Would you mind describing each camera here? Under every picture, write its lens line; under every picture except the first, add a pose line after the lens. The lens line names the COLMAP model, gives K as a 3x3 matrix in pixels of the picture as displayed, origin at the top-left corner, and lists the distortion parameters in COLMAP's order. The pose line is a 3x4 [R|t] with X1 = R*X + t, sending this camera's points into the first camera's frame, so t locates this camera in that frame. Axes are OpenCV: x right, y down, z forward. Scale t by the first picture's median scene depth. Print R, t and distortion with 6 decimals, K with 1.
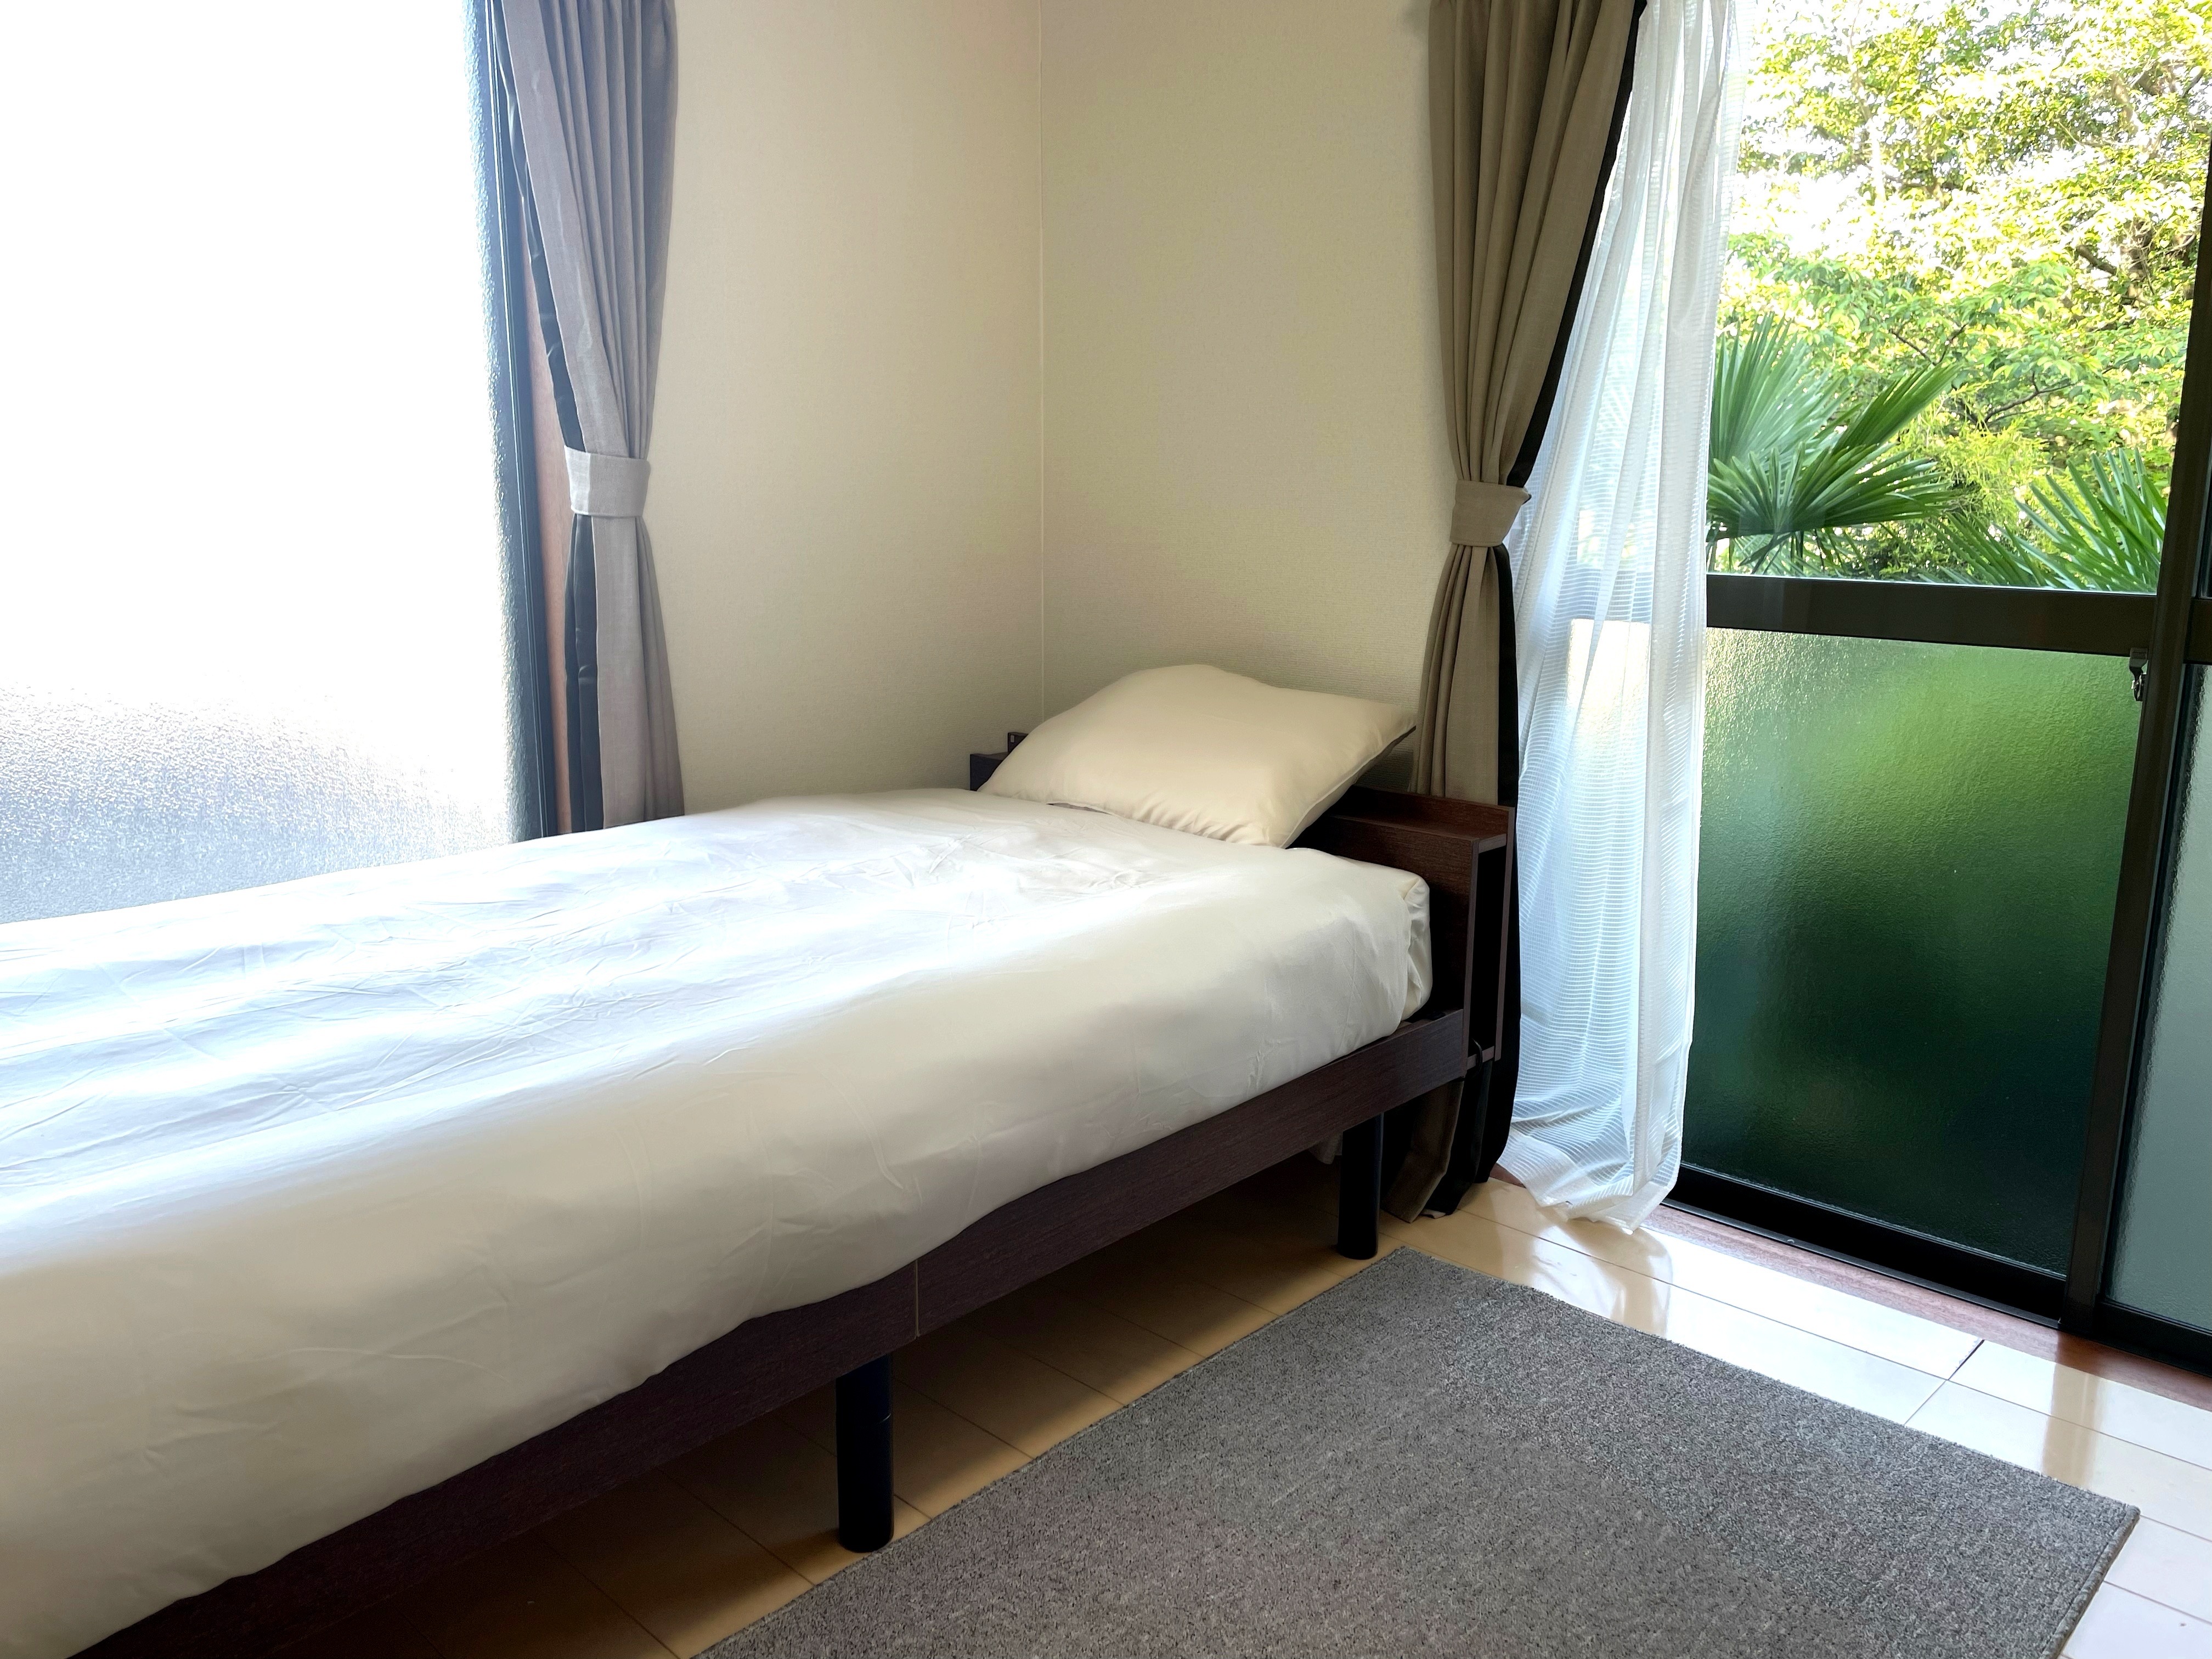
lens RADIAL K [[1715.4, 0, 1106.0], [0, 1715.4, 829.5], [0, 0, 1]] dist [0.080070, -0.113743]
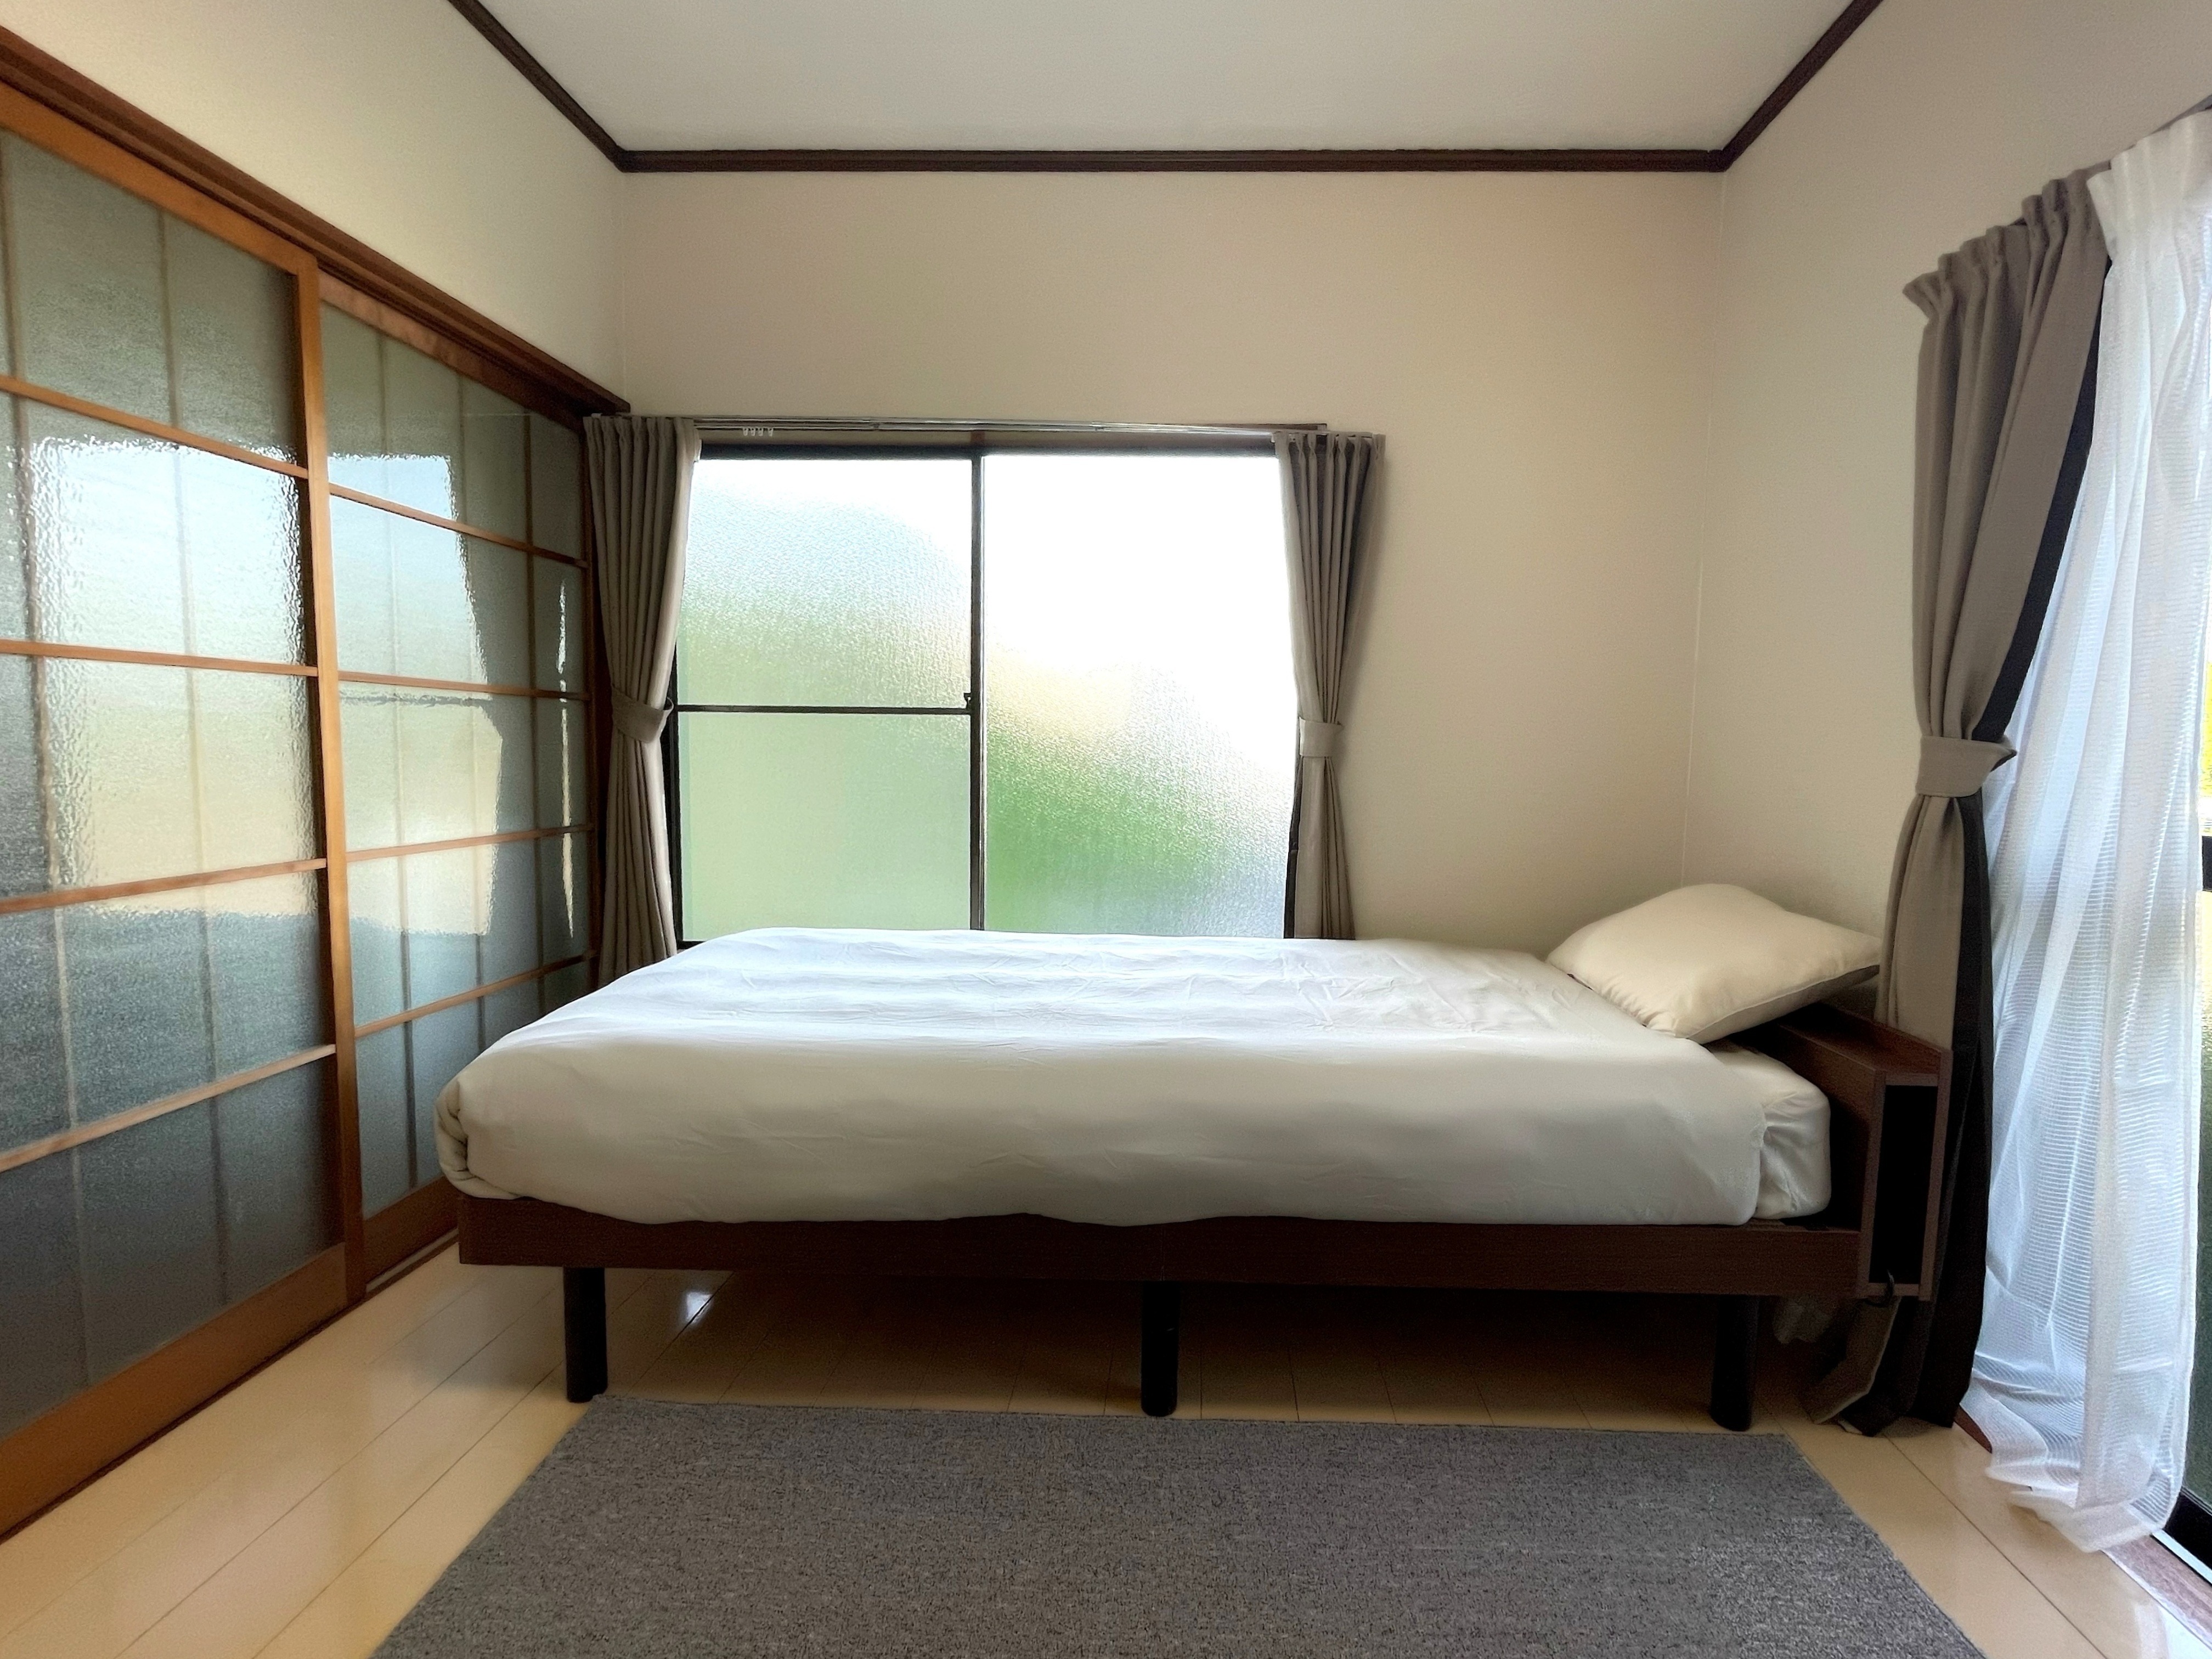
lens RADIAL K [[1029.1, 0, 1107.7], [0, 1029.1, 832.6], [0, 0, 1]] dist [0.001616, 0.001021]
pose [[0.667626, 0.081661, -0.740005, 0.349418], [-0.170419, 0.984338, -0.045126, -0.028138], [0.724730, 0.156238, 0.671086, 0.218957]]
